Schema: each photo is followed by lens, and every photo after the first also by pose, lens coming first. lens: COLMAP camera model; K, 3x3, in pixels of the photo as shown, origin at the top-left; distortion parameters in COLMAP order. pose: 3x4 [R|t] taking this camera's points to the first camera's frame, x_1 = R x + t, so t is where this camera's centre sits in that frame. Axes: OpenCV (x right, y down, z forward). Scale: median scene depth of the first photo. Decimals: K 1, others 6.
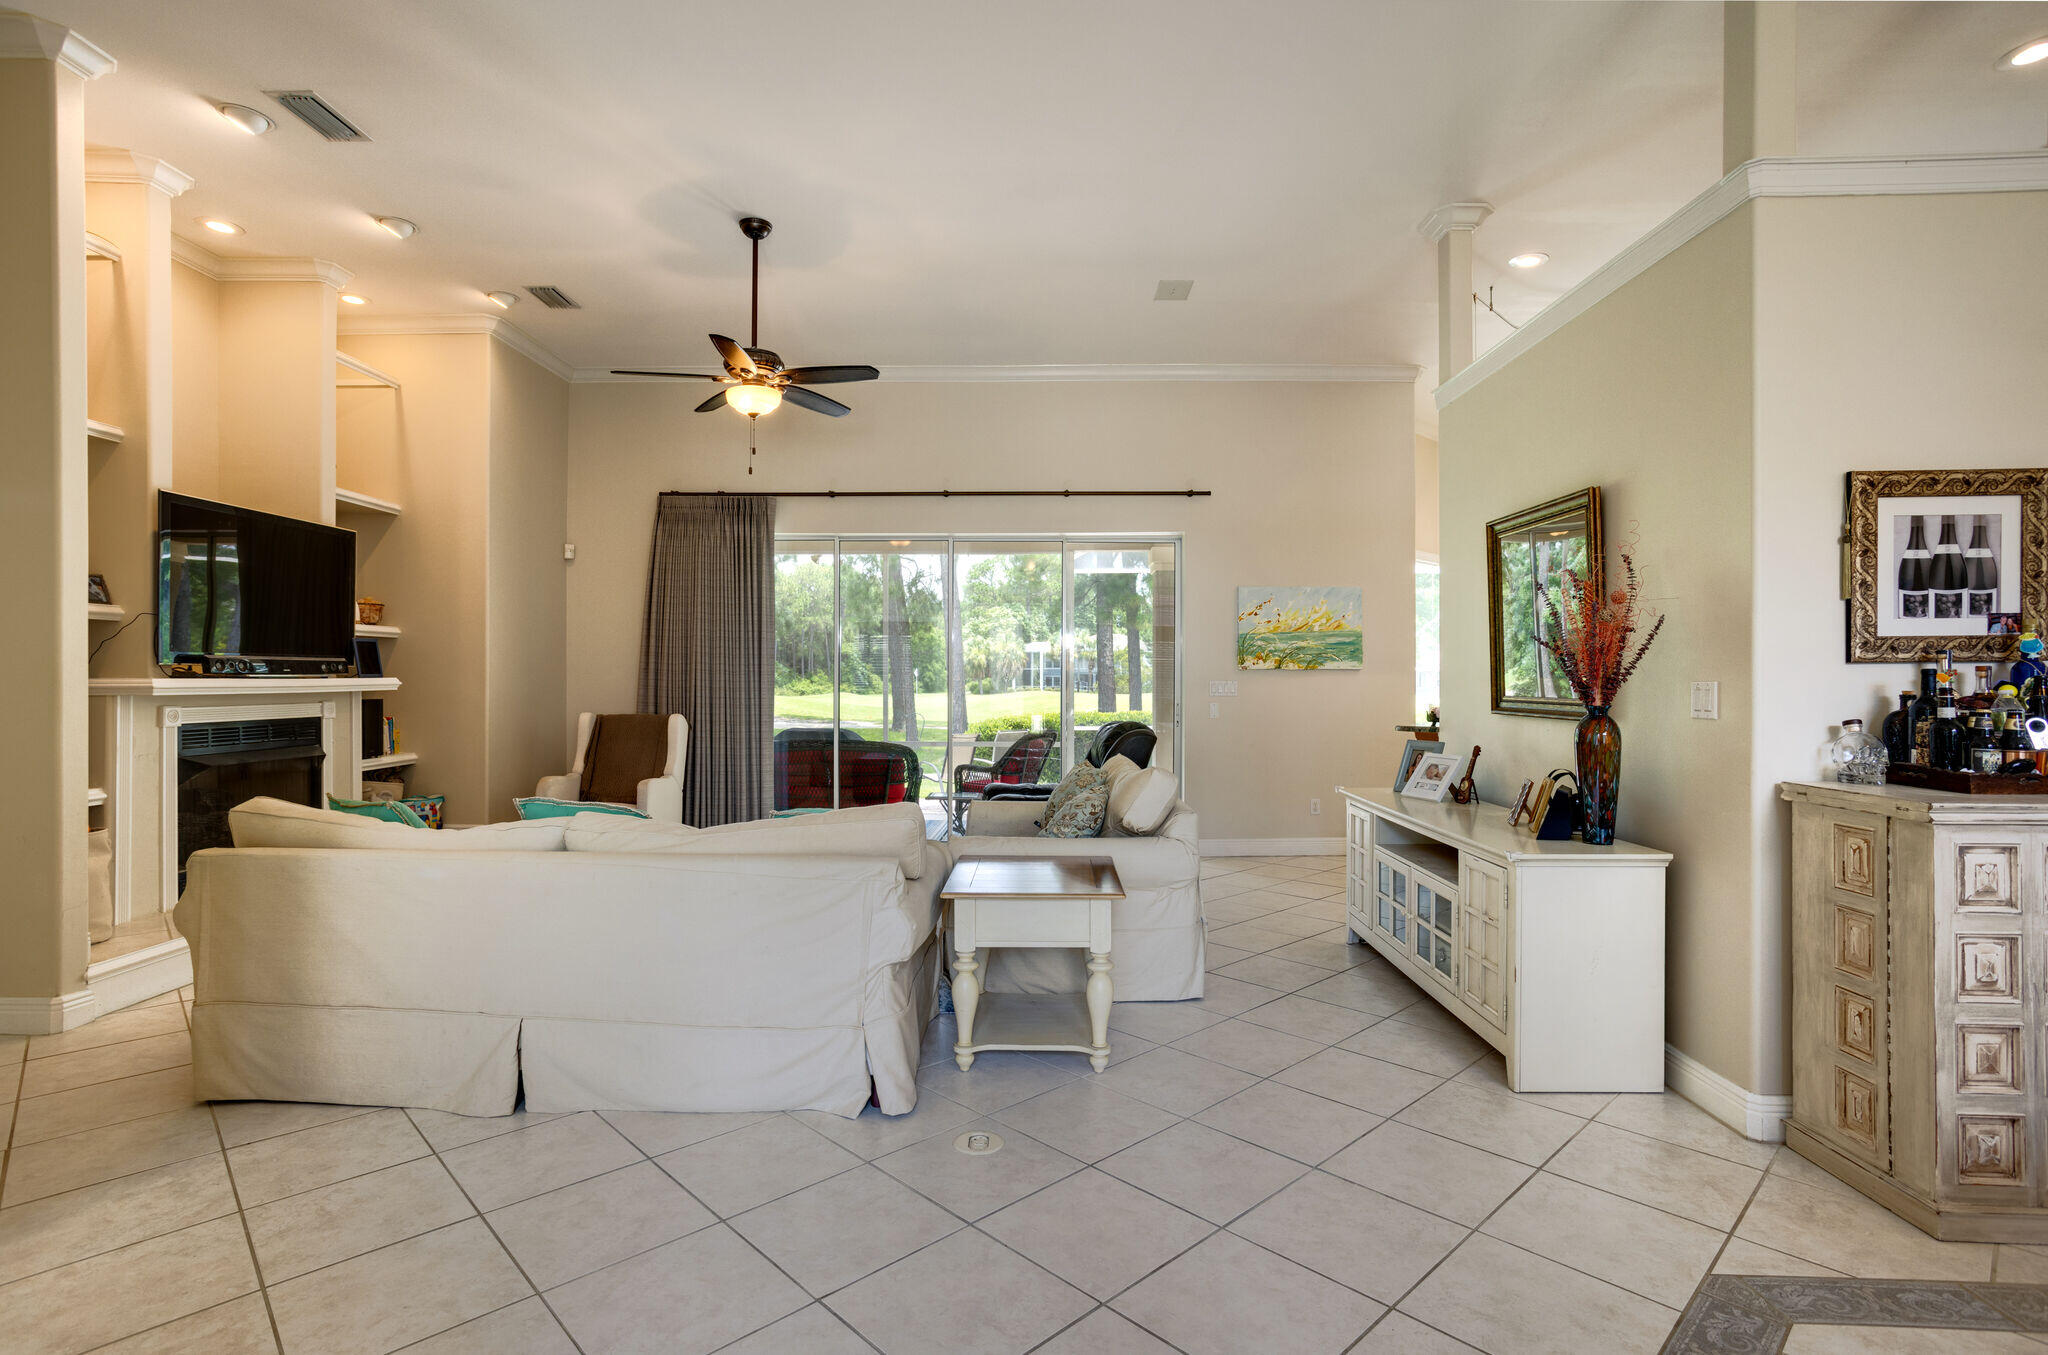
lens RADIAL K [[1003.4, 0, 1024.0], [0, 1003.4, 677.5], [0, 0, 1]] dist [-0.003087, 0.012794]
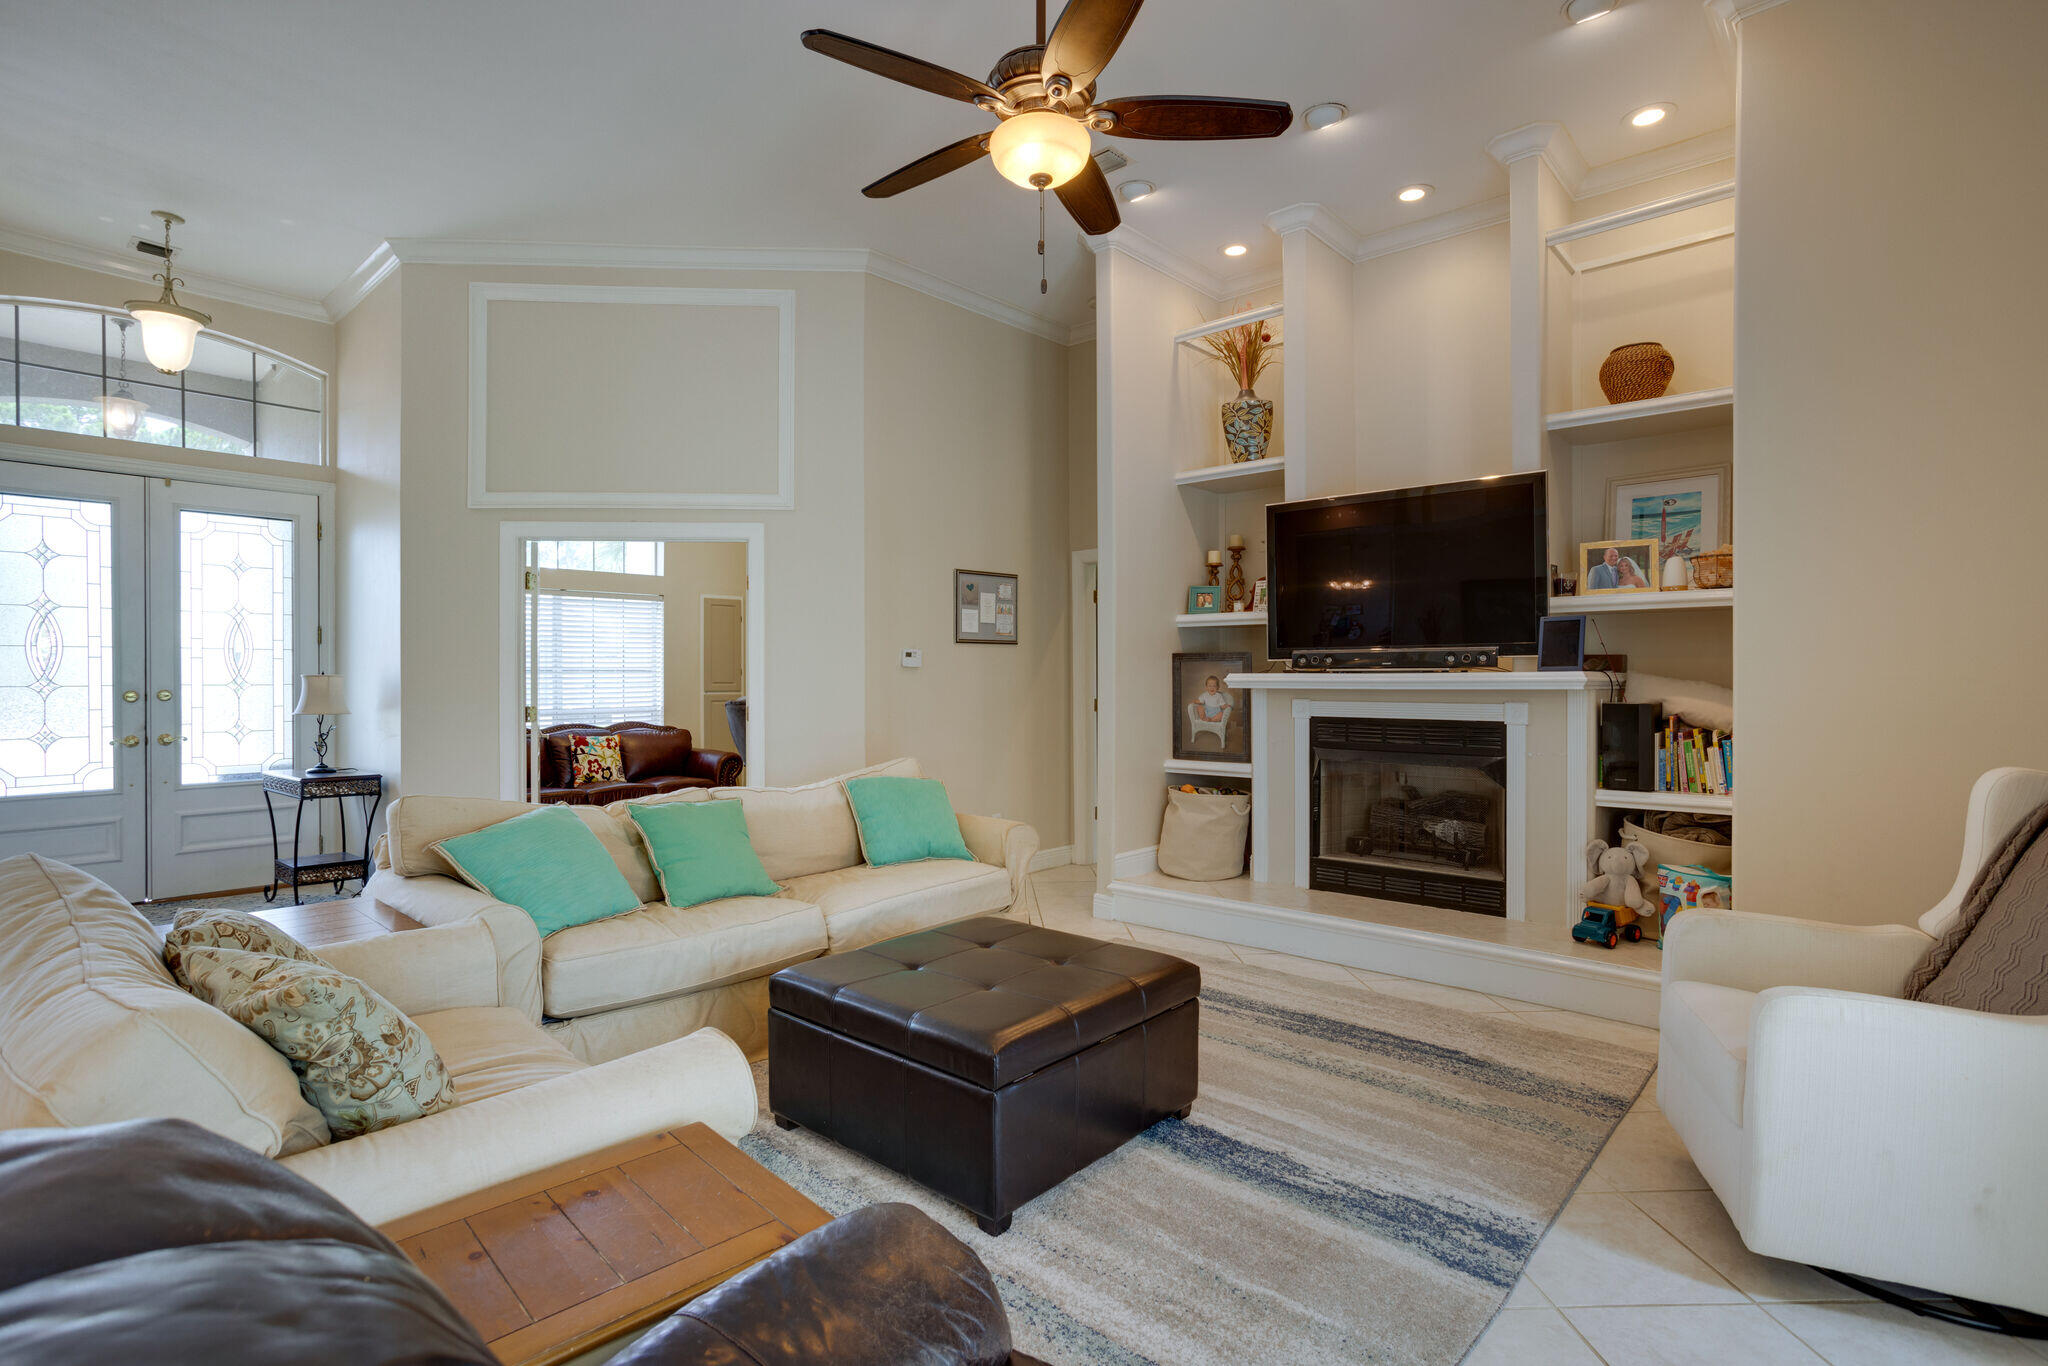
lens RADIAL K [[1036.3, 0, 1028.6], [0, 1036.3, 679.7], [0, 0, 1]] dist [-0.032873, 0.031051]
pose [[-0.659606, 0.002020, -0.751609, 0.267131], [0.001404, 0.999998, 0.001455, 0.008582], [0.751610, -0.000096, -0.659607, 2.233139]]
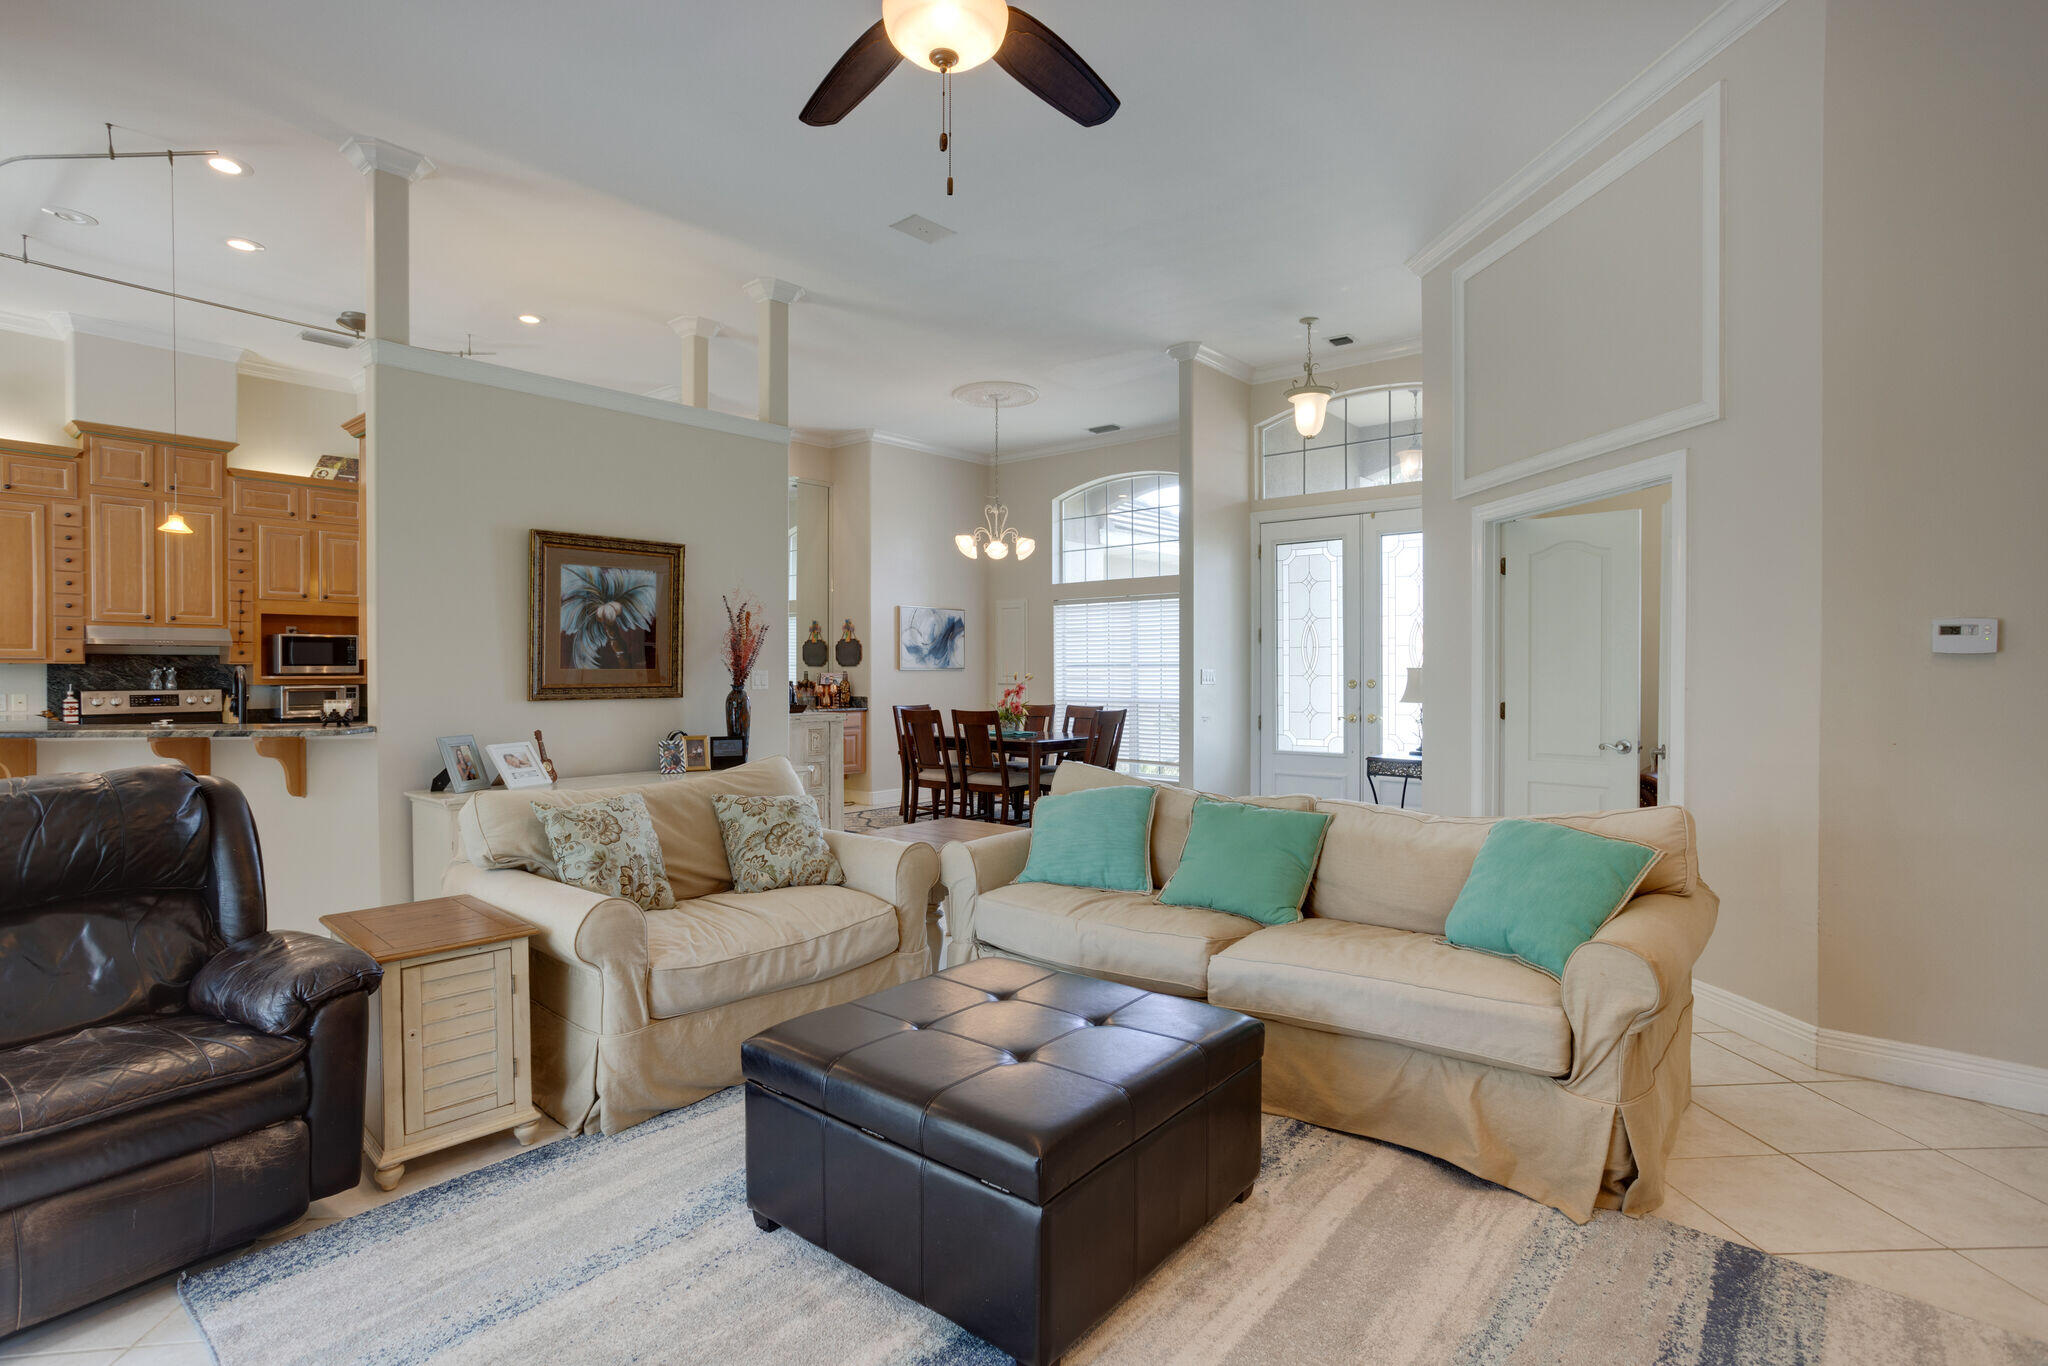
lens RADIAL K [[1043.8, 0, 1002.8], [0, 1043.8, 685.0], [0, 0, 1]] dist [-0.050591, 0.032448]
pose [[-0.757259, -0.009878, 0.653040, -0.970178], [0.001334, 0.999860, 0.016671, -0.000111], [-0.653114, 0.013495, -0.757140, 2.170944]]
